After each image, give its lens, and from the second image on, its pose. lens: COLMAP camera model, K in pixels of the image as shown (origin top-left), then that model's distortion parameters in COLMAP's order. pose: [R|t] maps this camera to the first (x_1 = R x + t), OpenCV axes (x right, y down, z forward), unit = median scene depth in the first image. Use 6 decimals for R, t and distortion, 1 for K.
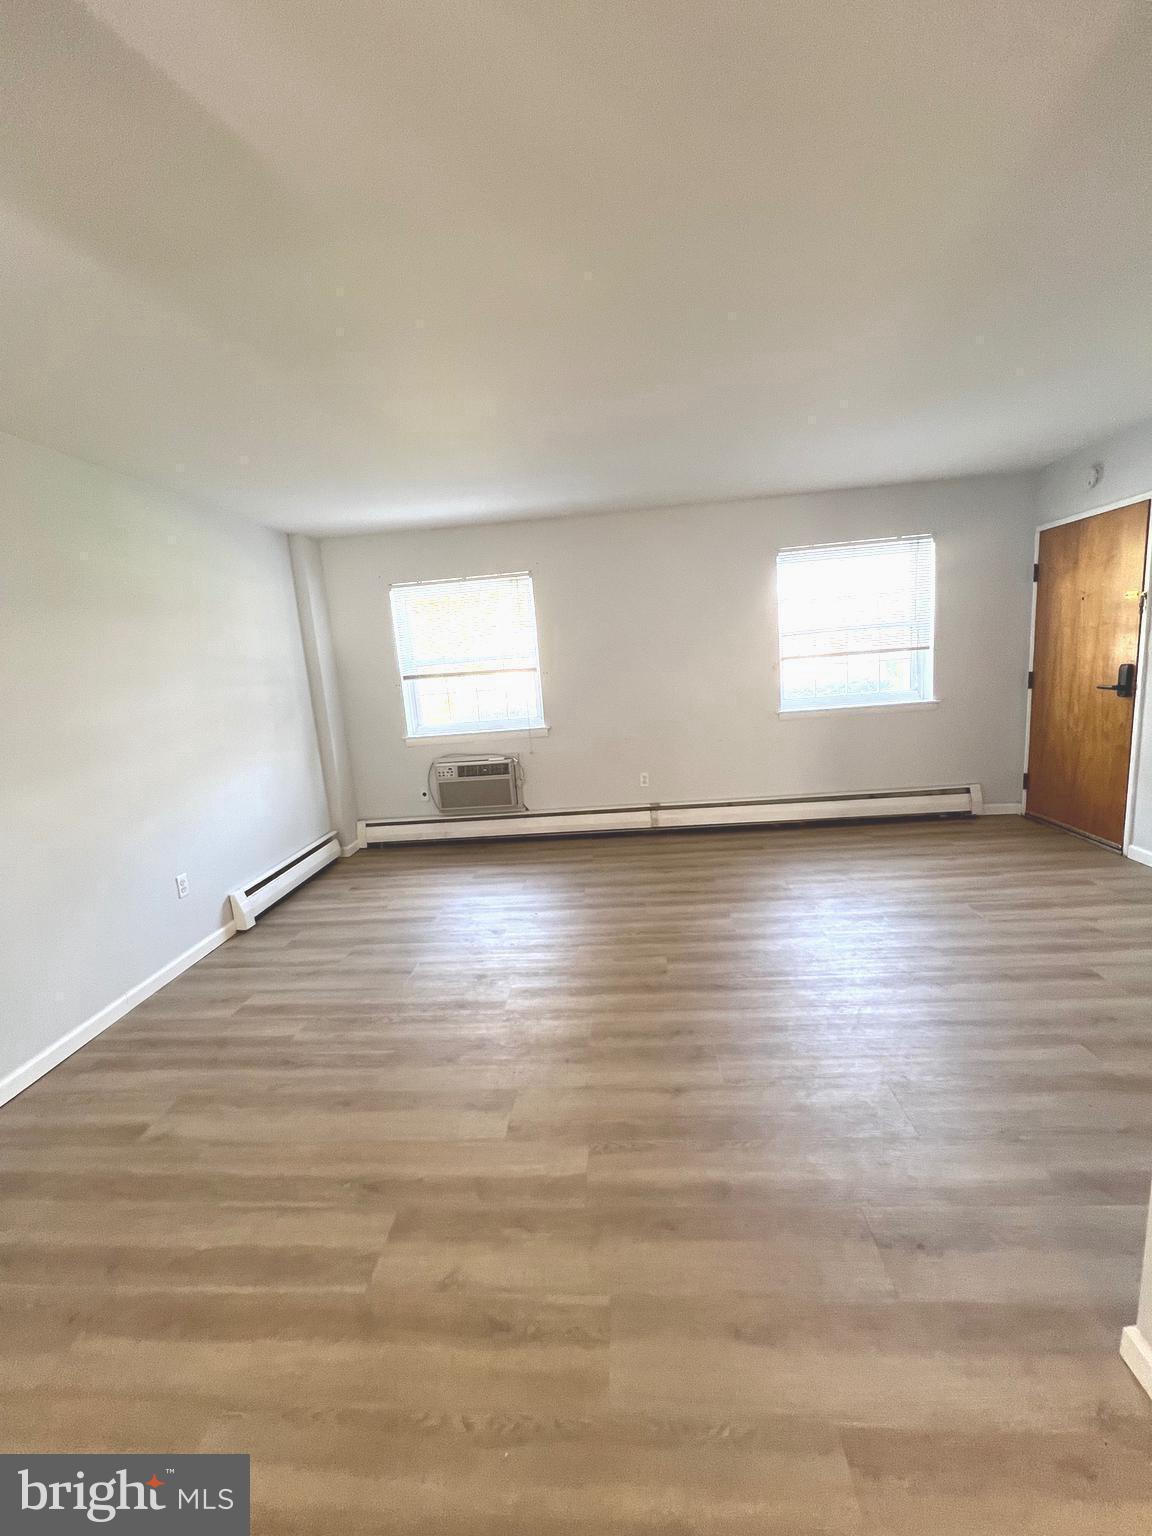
lens RADIAL K [[611.9, 0, 567.0], [0, 611.9, 766.7], [0, 0, 1]] dist [-0.001800, 0.000233]
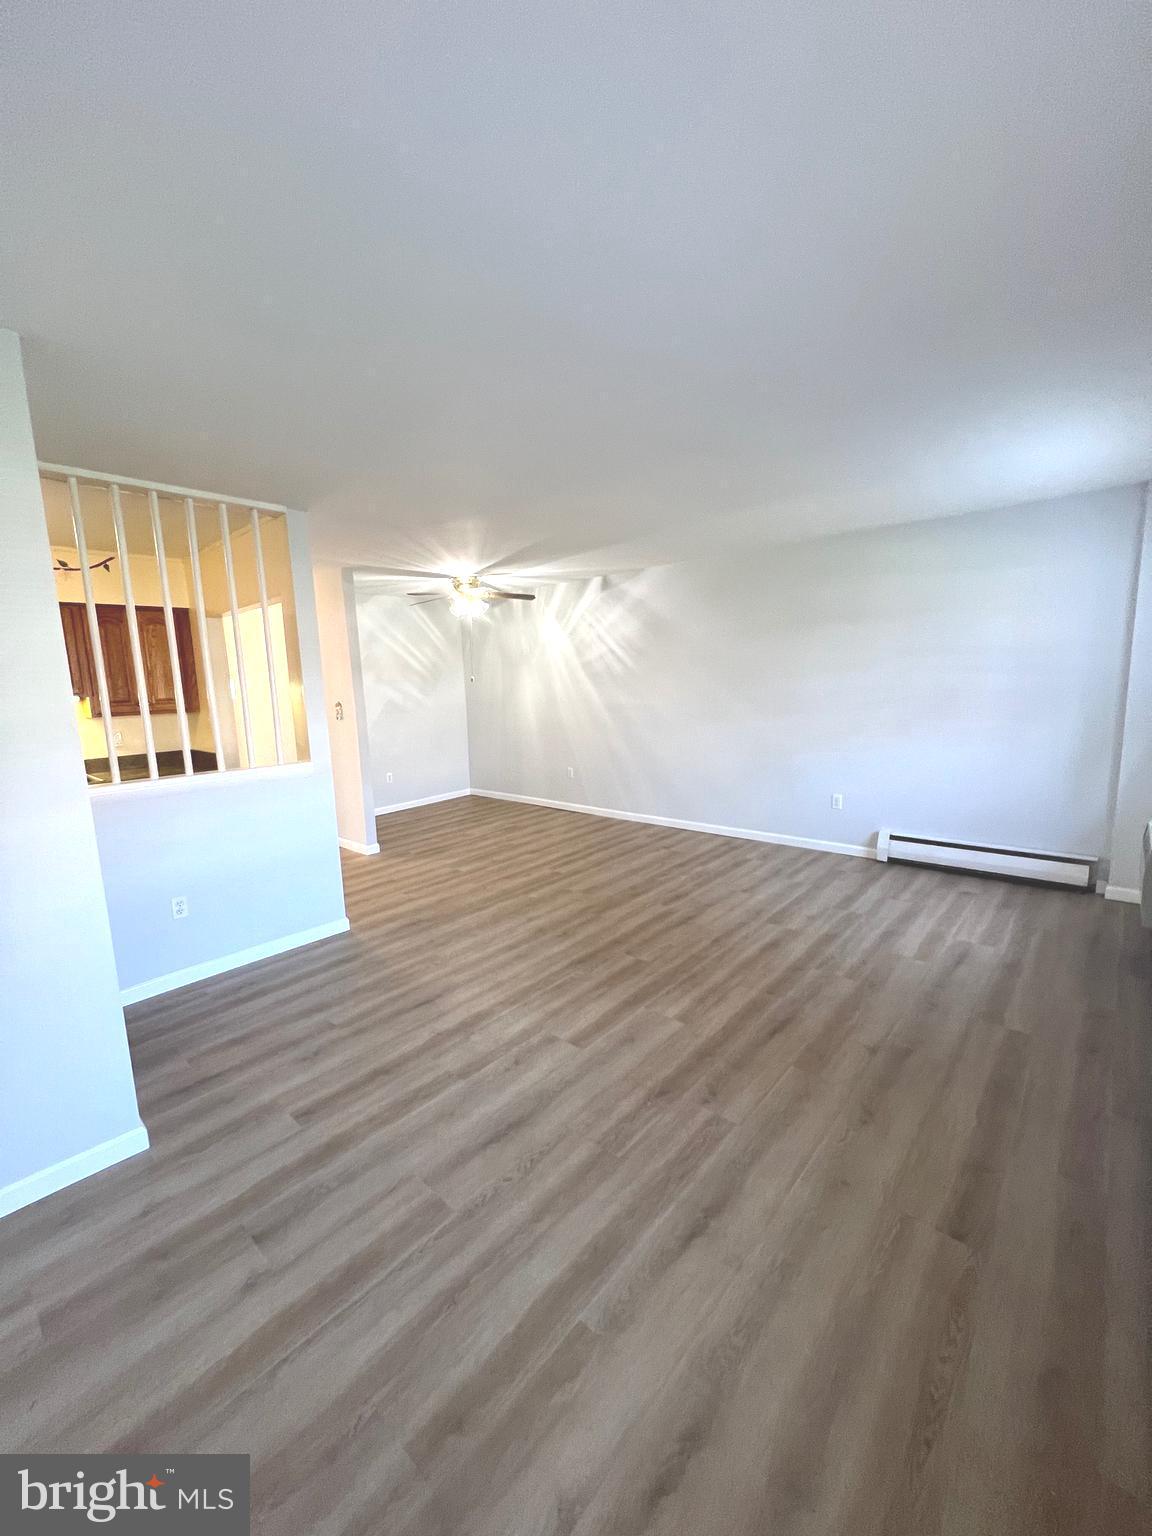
lens RADIAL K [[607.9, 0, 576.0], [0, 607.9, 768.0], [0, 0, 1]] dist [-0.000199, -0.000003]
pose [[-0.590902, 0.218703, -0.776533, 0.915026], [-0.059007, 0.948258, 0.311969, -0.320237], [0.804583, 0.230164, -0.547423, 1.280273]]
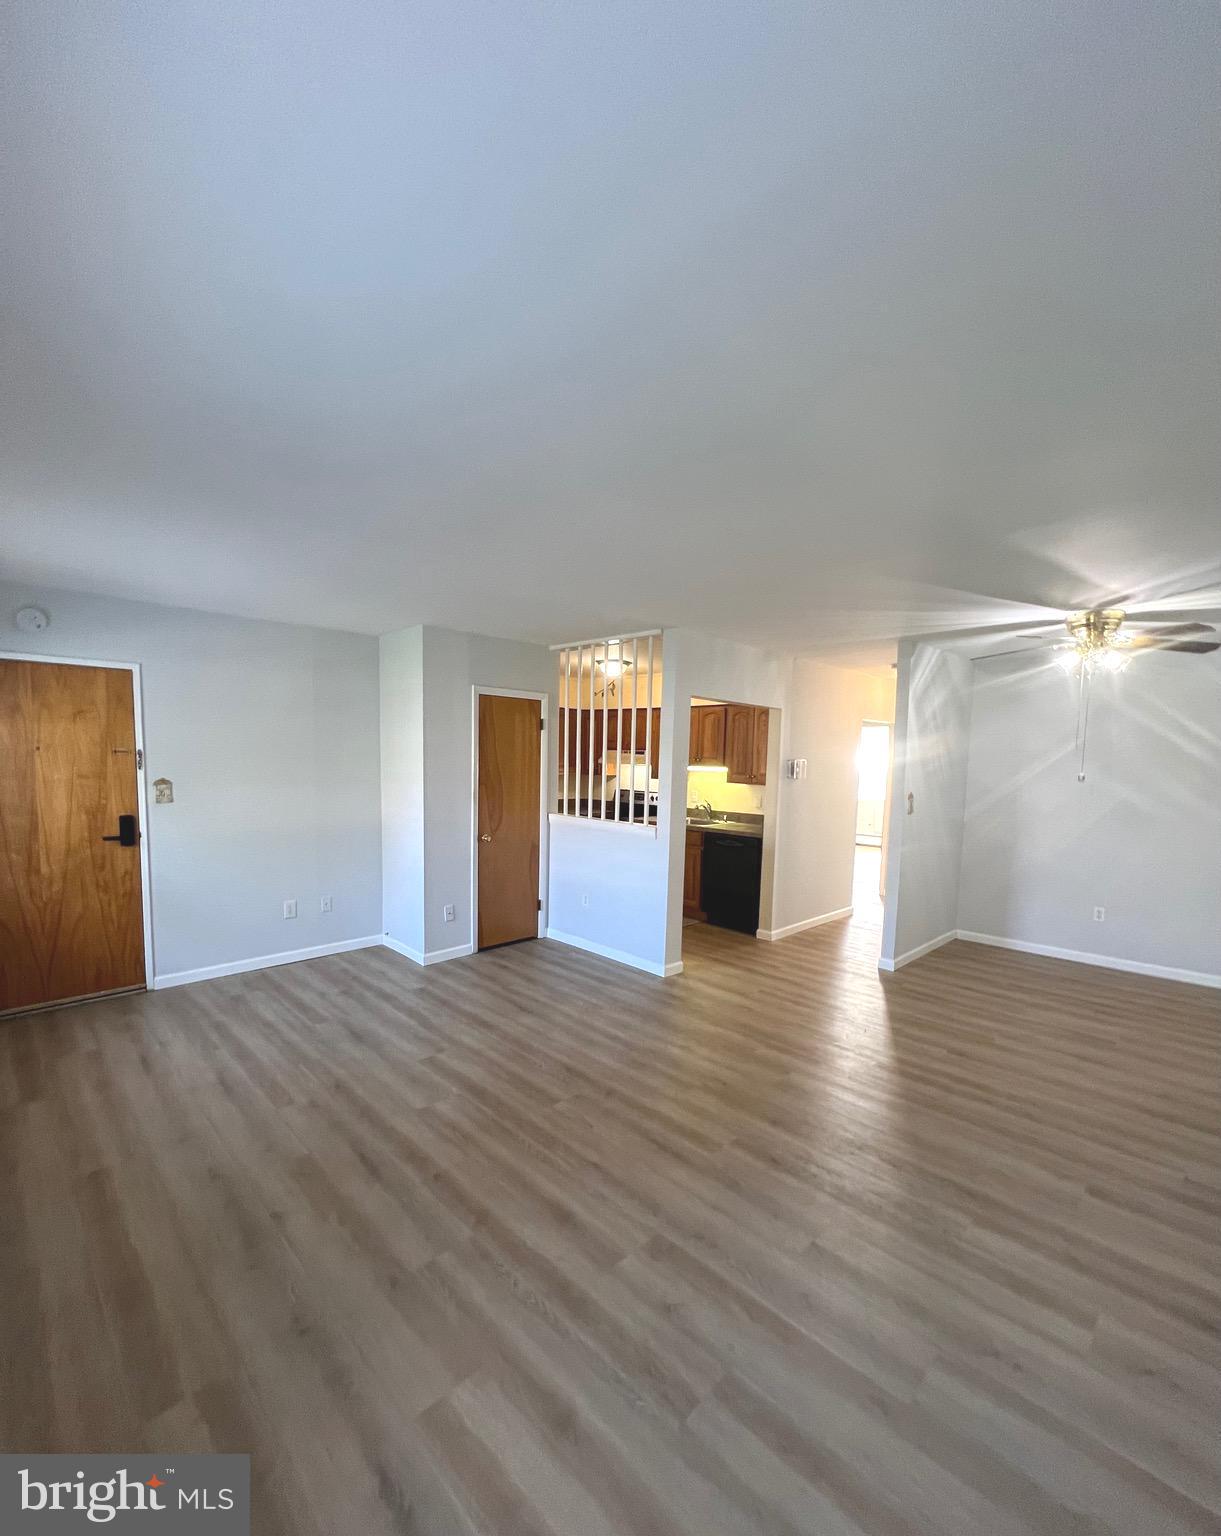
lens RADIAL K [[654.3, 0, 610.5], [0, 654.3, 768.0], [0, 0, 1]] dist [-0.000528, 0.000171]
pose [[-0.765375, 0.053271, 0.641377, -0.525232], [0.152250, 0.983268, 0.100017, -0.260466], [-0.625317, 0.174200, -0.760679, 1.465425]]
